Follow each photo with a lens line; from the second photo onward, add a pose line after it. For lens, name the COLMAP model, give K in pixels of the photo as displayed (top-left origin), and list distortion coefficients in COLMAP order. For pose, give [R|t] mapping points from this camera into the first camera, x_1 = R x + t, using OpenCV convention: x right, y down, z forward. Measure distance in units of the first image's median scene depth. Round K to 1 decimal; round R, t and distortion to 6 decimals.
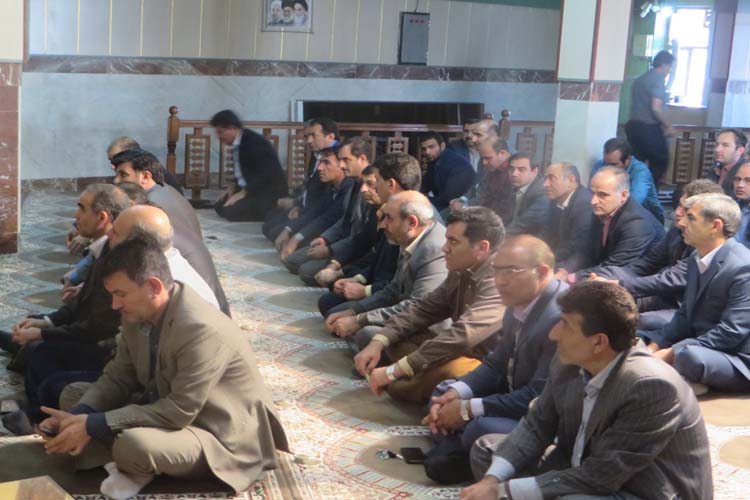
lens RADIAL K [[1052.1, 0, 375.2], [0, 1052.1, 250.5], [0, 0, 1]] dist [-0.029514, 0.000000]
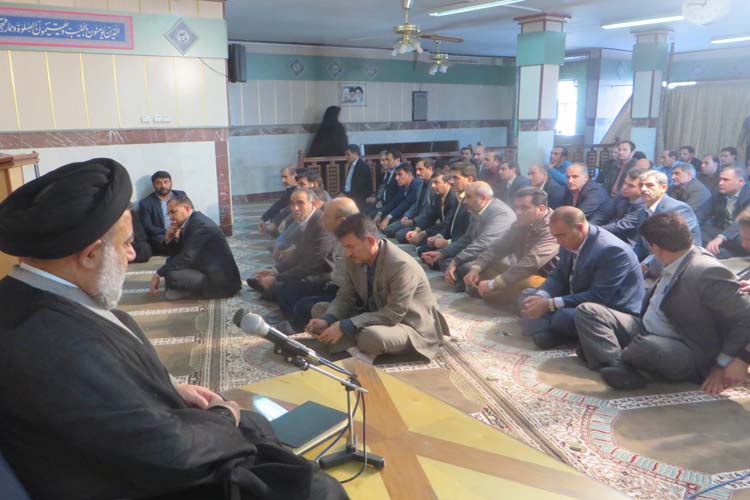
lens RADIAL K [[574.4, 0, 374.8], [0, 574.4, 248.7], [0, 0, 1]] dist [-0.017449, -0.002778]
pose [[0.997739, -0.060857, -0.028512, -0.147302], [0.061823, 0.997496, 0.034344, 0.012193], [0.026350, -0.036029, 0.999003, 0.071694]]
